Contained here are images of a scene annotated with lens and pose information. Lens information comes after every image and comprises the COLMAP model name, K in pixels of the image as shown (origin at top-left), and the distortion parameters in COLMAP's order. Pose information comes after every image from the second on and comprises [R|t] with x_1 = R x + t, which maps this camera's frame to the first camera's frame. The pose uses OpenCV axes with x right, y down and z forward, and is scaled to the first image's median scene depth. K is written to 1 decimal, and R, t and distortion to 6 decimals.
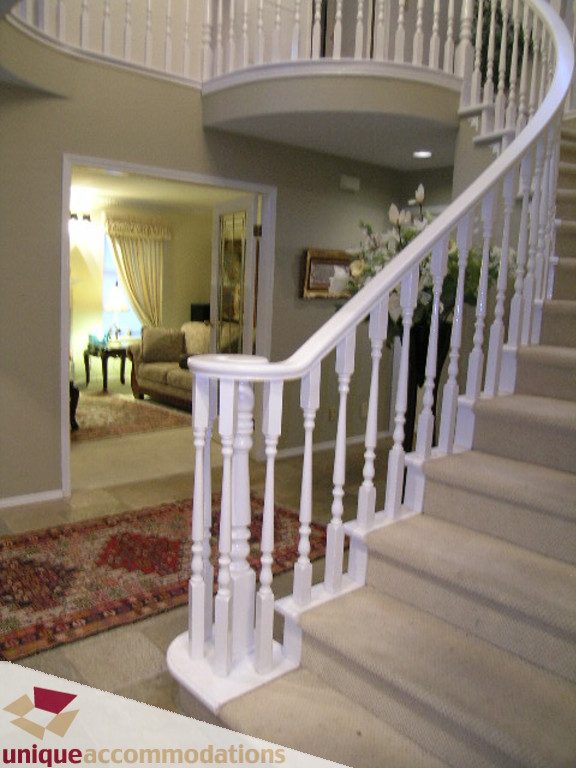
lens RADIAL K [[638.4, 0, 287.3], [0, 638.4, 379.6], [0, 0, 1]] dist [-0.141674, 0.118857]
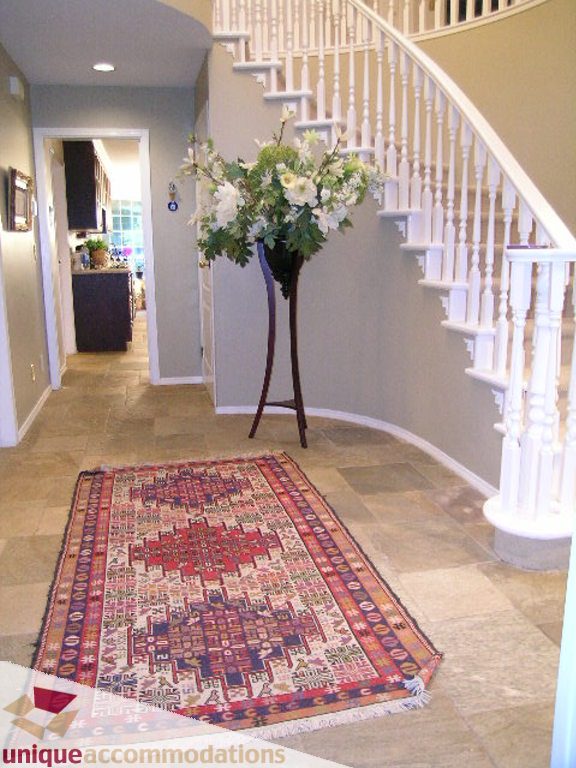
lens RADIAL K [[638.4, 0, 287.3], [0, 638.4, 379.6], [0, 0, 1]] dist [-0.141674, 0.118857]
pose [[0.471688, -0.222784, 0.853158, -0.885592], [0.157364, 0.973292, 0.167152, -0.042146], [-0.867610, 0.055413, 0.494148, 0.581722]]
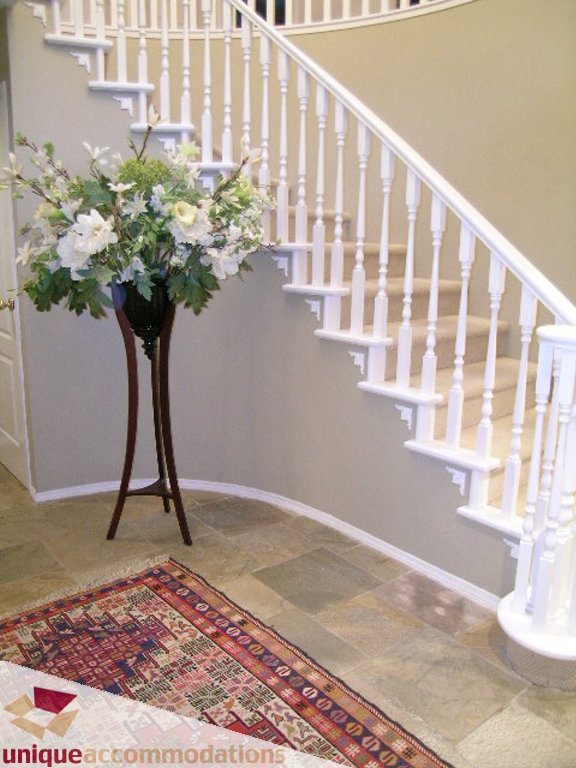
lens RADIAL K [[638.4, 0, 287.3], [0, 638.4, 379.6], [0, 0, 1]] dist [-0.141674, 0.118857]
pose [[0.031314, -0.257415, 0.965793, -0.703195], [0.134617, 0.958549, 0.251120, -0.174406], [-0.990403, 0.122149, 0.064669, 0.943224]]
